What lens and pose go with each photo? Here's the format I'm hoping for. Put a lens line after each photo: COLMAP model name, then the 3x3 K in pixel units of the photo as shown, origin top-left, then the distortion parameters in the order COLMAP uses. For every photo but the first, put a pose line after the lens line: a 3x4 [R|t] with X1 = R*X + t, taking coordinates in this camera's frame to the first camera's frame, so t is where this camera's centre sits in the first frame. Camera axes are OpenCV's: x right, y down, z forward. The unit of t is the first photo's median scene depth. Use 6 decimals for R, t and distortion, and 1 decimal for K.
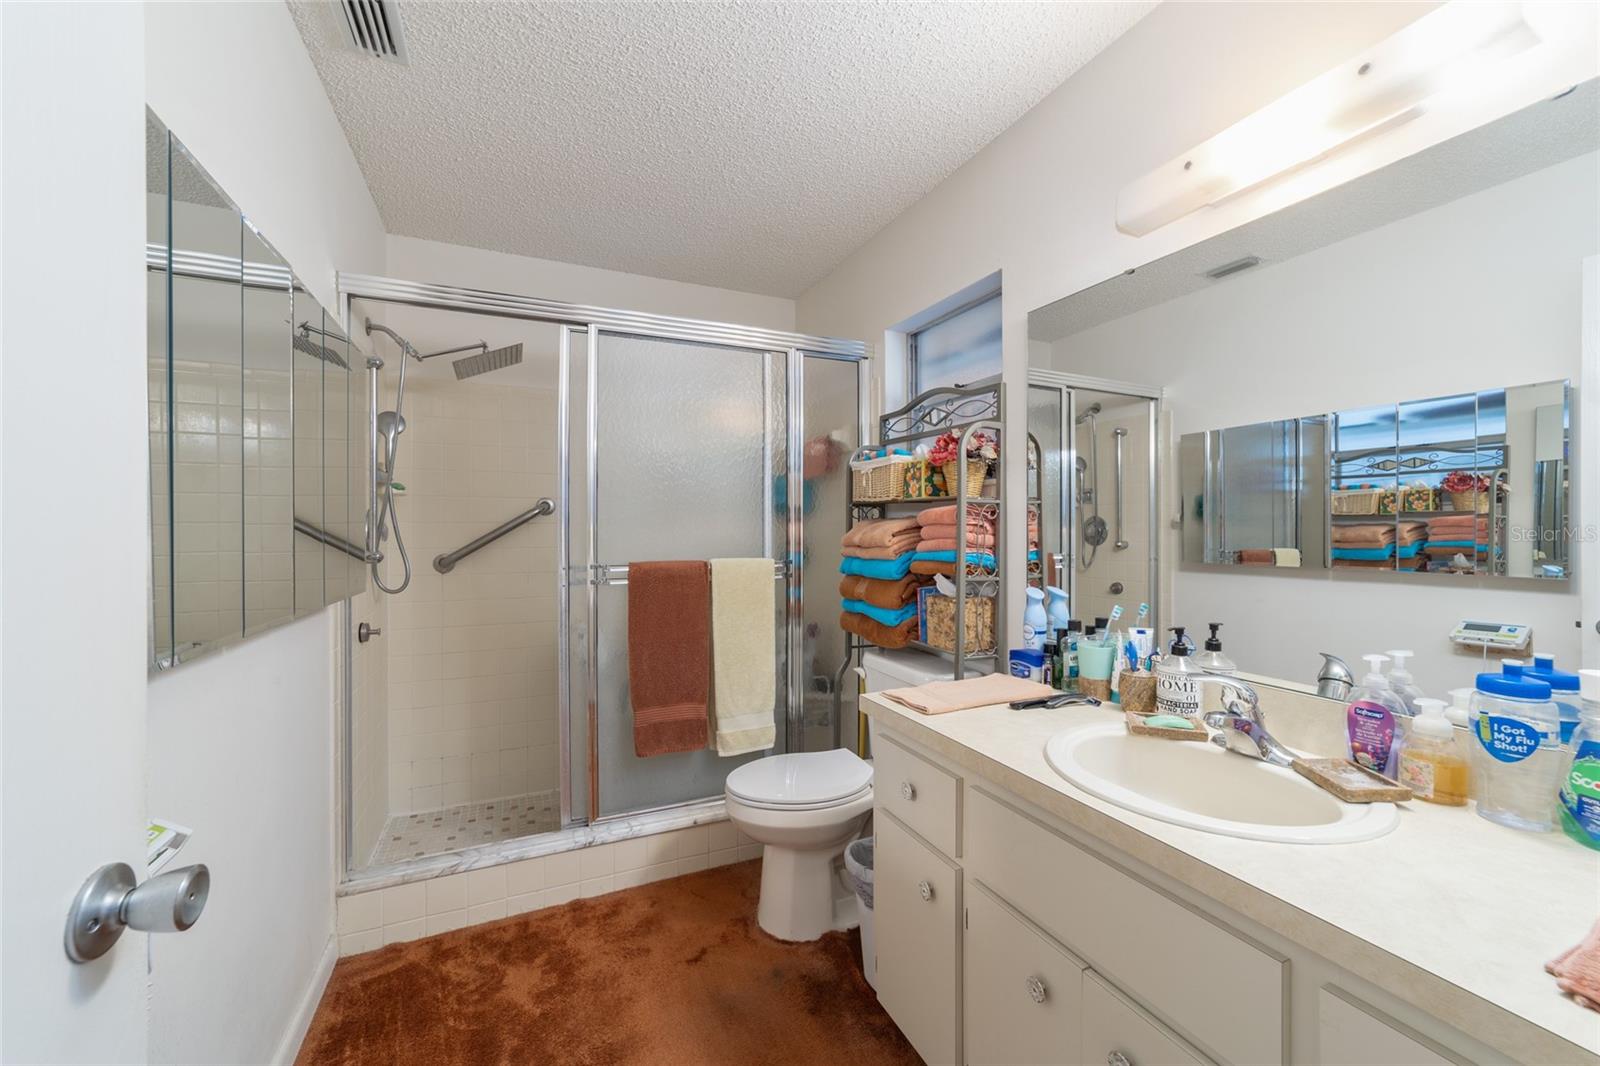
lens RADIAL K [[614.6, 0, 795.0], [0, 614.6, 534.0], [0, 0, 1]] dist [-0.017949, 0.007794]
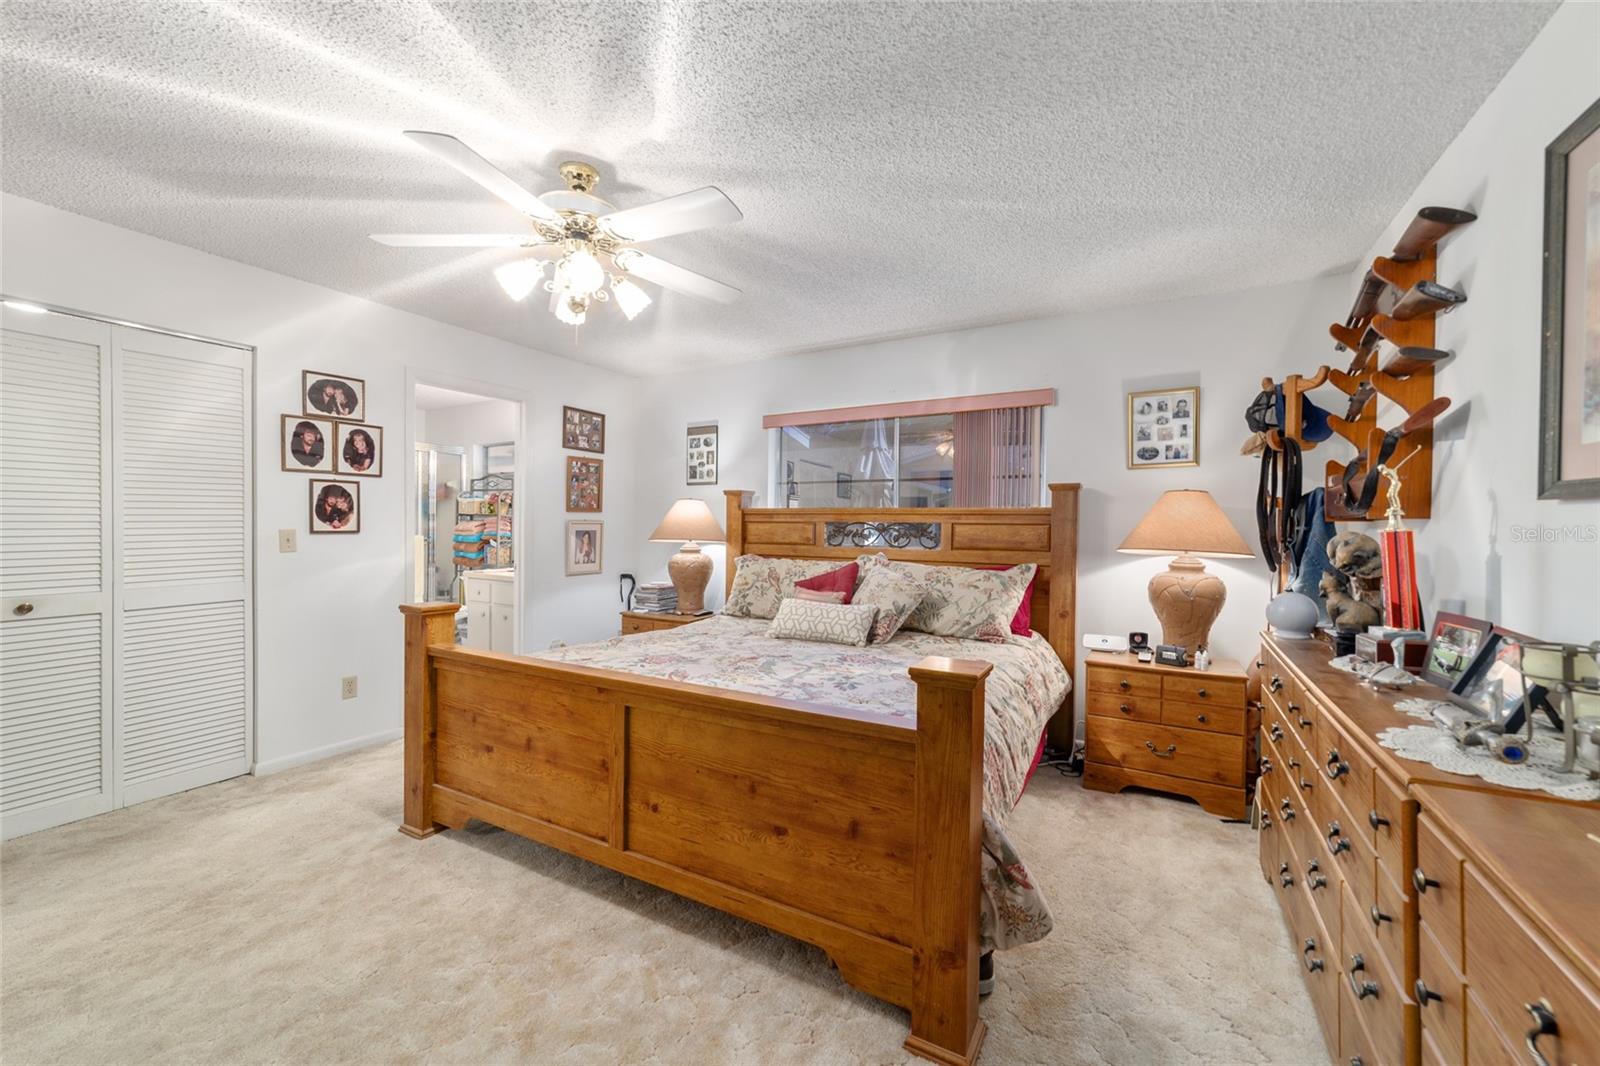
lens RADIAL K [[614.6, 0, 800.0], [0, 614.6, 532.0], [0, 0, 1]] dist [-0.017949, 0.007794]
pose [[0.814605, 0.002614, 0.580010, -0.236476], [-0.004730, 0.999987, 0.002137, 0.011964], [-0.579996, -0.004484, 0.814607, -2.006471]]
